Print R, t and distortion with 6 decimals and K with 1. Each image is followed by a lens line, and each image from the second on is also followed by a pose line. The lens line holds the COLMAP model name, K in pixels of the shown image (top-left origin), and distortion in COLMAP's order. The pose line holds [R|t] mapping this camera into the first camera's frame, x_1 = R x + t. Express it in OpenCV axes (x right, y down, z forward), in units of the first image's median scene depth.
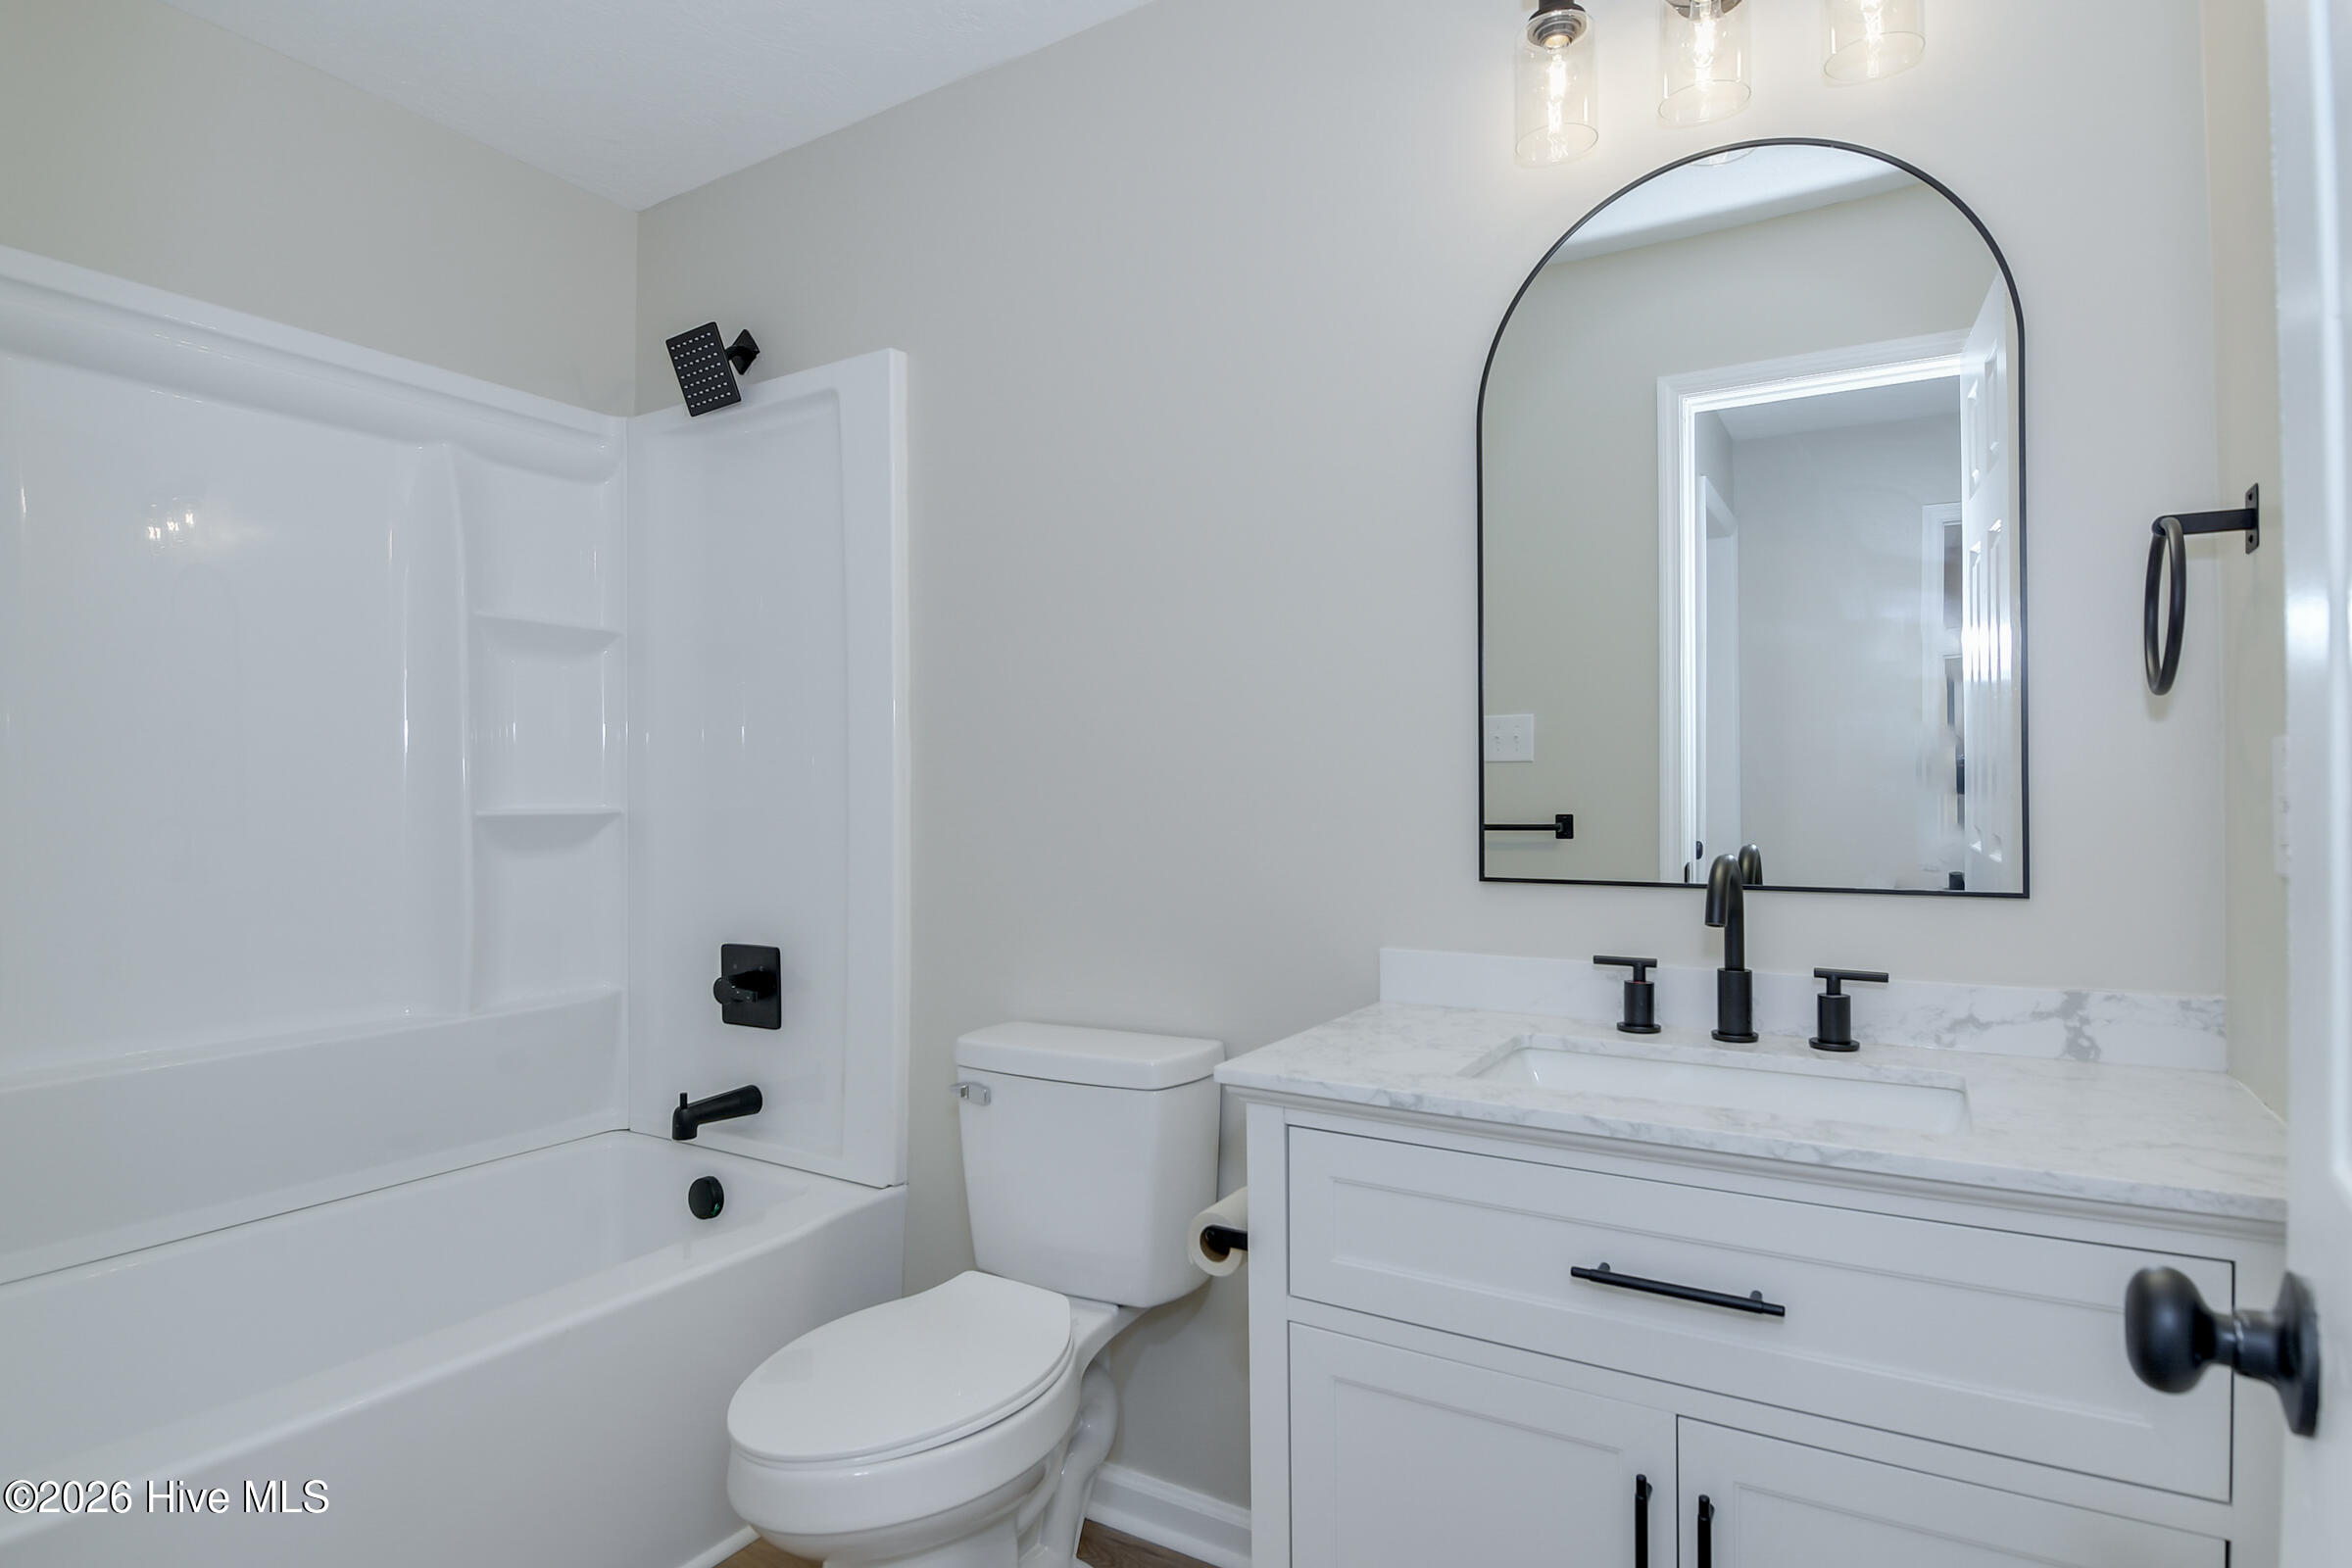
lens RADIAL K [[1218.6, 0, 1176.0], [0, 1218.6, 784.0], [0, 0, 1]] dist [-0.001384, -0.000103]
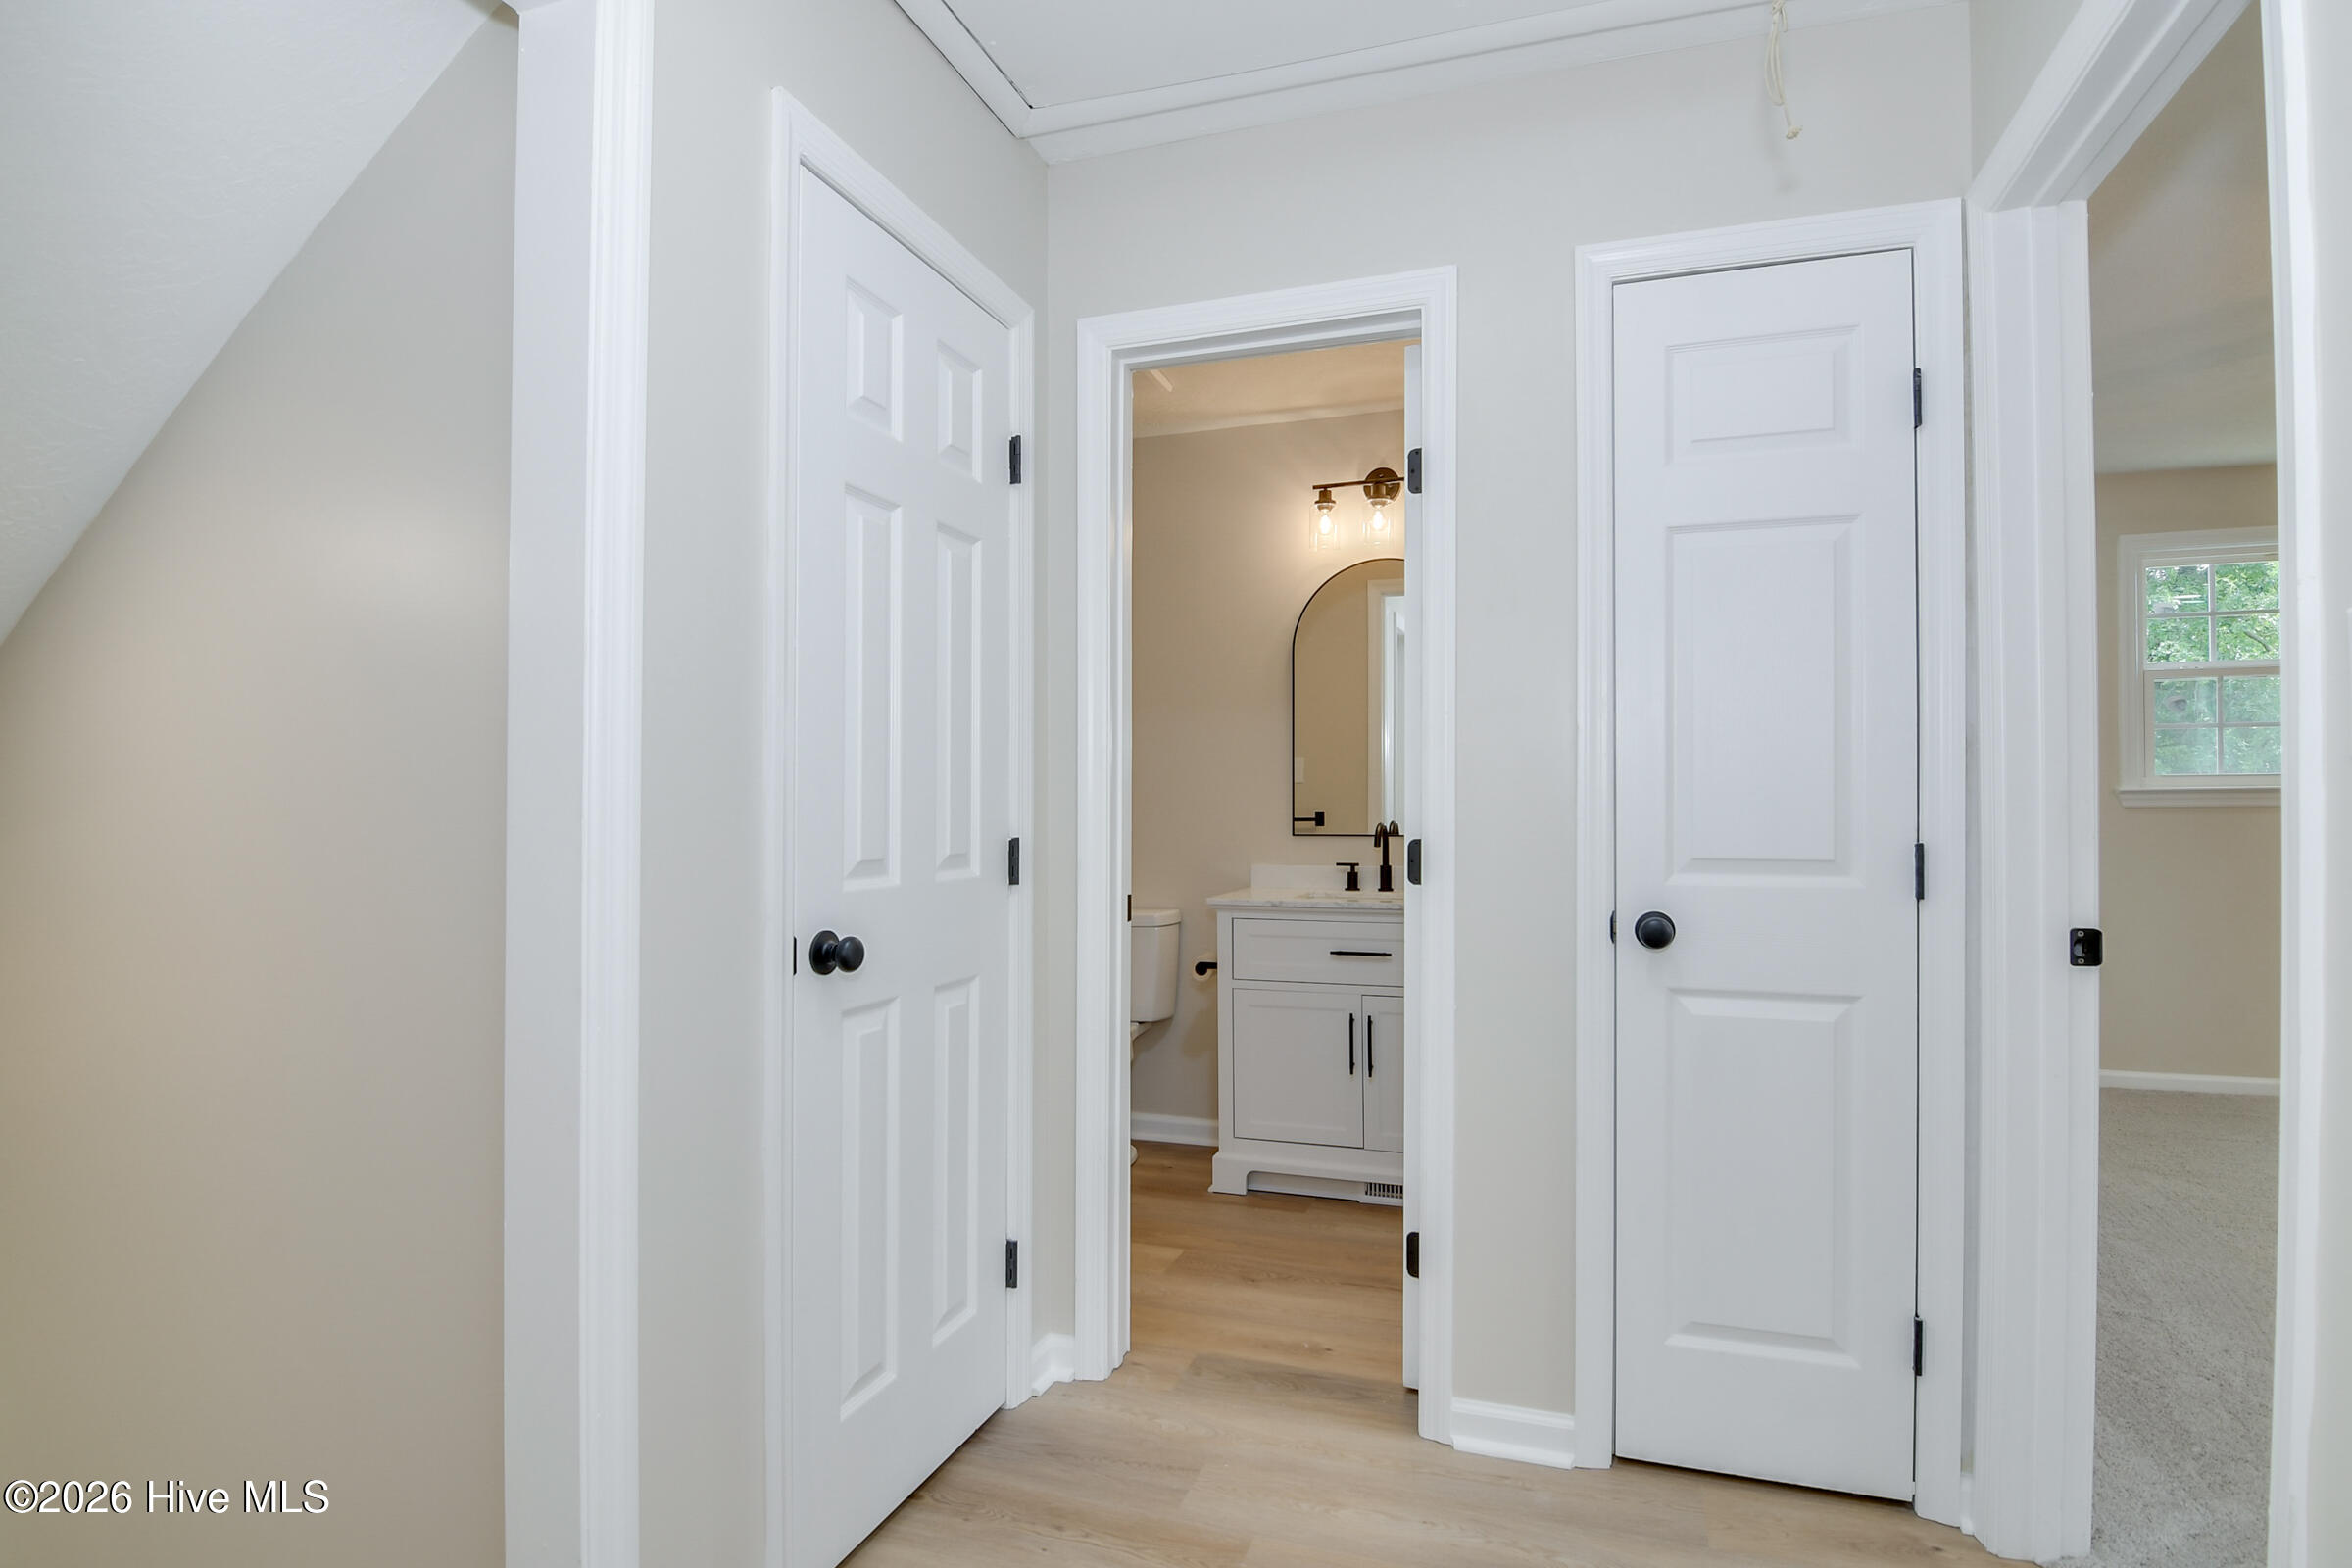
lens RADIAL K [[1152.2, 0, 1170.7], [0, 1152.2, 803.0], [0, 0, 1]] dist [-0.017270, -0.001355]
pose [[0.981420, -0.000471, 0.191871, -0.514701], [-0.001020, 0.999970, 0.007669, -0.007429], [-0.191869, -0.007722, 0.981390, -1.453057]]
